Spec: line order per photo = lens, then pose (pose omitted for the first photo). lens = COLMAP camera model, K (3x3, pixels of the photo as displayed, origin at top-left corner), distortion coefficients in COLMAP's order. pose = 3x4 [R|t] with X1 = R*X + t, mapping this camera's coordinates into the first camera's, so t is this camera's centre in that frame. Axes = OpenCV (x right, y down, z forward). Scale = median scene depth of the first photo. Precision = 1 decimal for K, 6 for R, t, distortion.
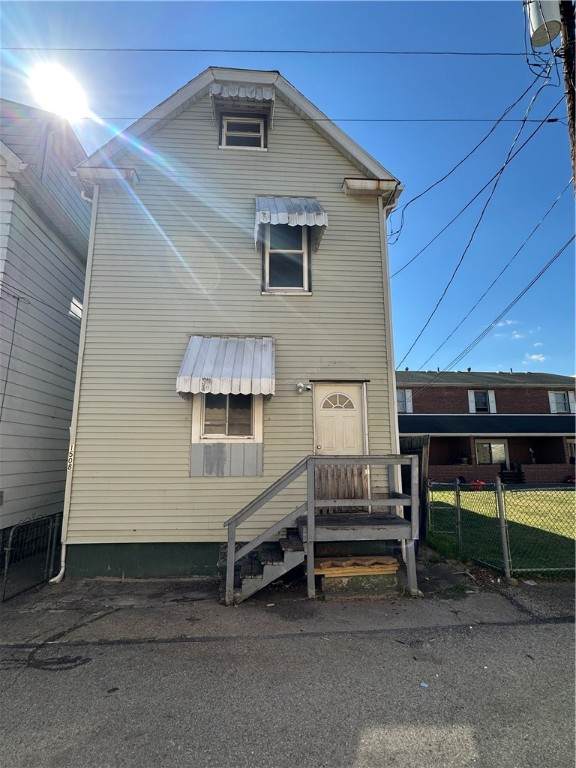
lens RADIAL K [[391.6, 0, 285.9], [0, 391.6, 385.1], [0, 0, 1]] dist [-0.003106, -0.000672]
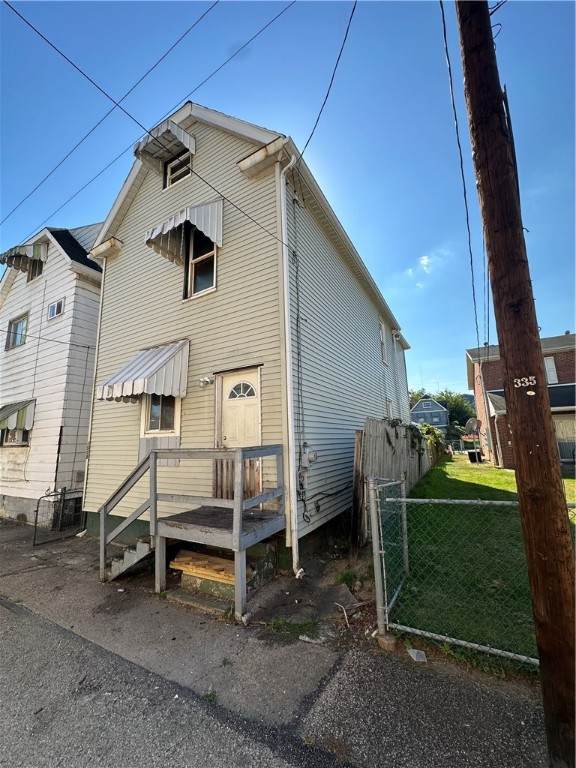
lens RADIAL K [[305.3, 0, 288.6], [0, 305.3, 384.6], [0, 0, 1]] dist [-0.003256, 0.000000]
pose [[0.831230, -0.121382, -0.542516, 0.682272], [0.125548, 0.991649, -0.029509, 0.068969], [0.541567, -0.043583, 0.839527, 0.454833]]
